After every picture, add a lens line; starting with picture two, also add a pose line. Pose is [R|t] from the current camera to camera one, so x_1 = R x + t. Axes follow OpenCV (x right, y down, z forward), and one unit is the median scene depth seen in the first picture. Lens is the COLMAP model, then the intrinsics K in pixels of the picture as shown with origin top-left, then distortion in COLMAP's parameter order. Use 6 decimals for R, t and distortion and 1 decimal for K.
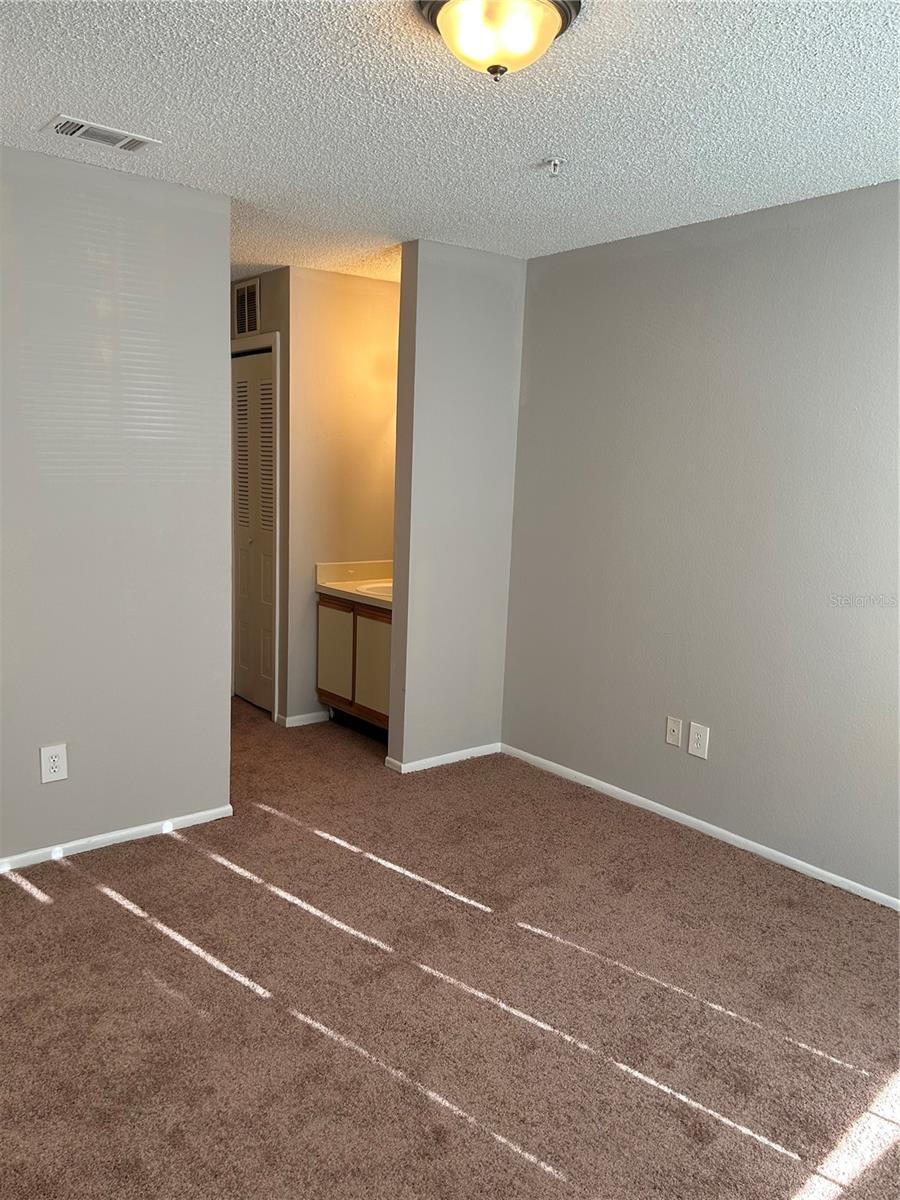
lens RADIAL K [[899.9, 0, 448.0], [0, 899.9, 600.1], [0, 0, 1]] dist [0.048820, -0.051280]
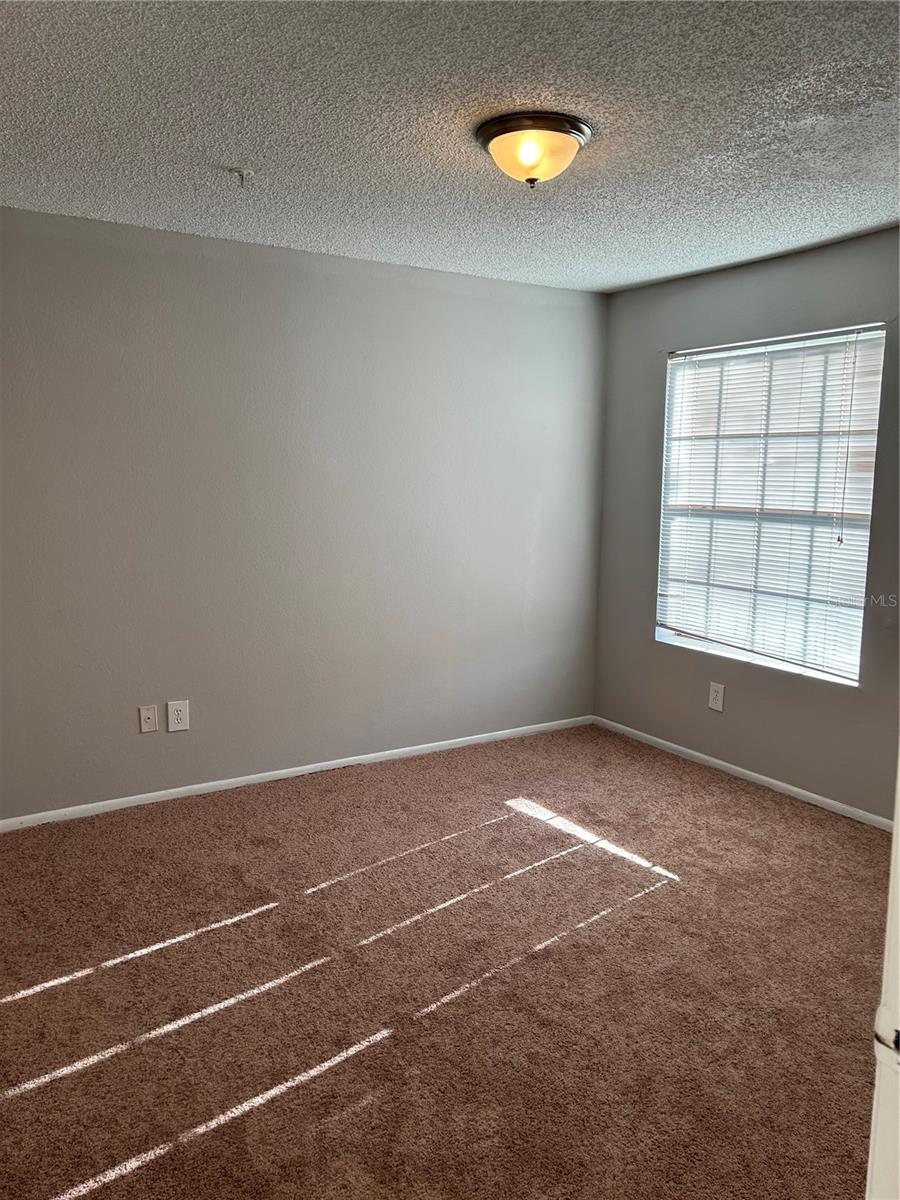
lens RADIAL K [[899.9, 0, 446.9], [0, 899.9, 600.2], [0, 0, 1]] dist [0.048820, -0.051280]
pose [[0.123782, -0.176797, 0.976433, -0.863251], [0.153297, 0.975594, 0.157212, -0.120979], [-0.980397, 0.130224, 0.147864, 0.613633]]
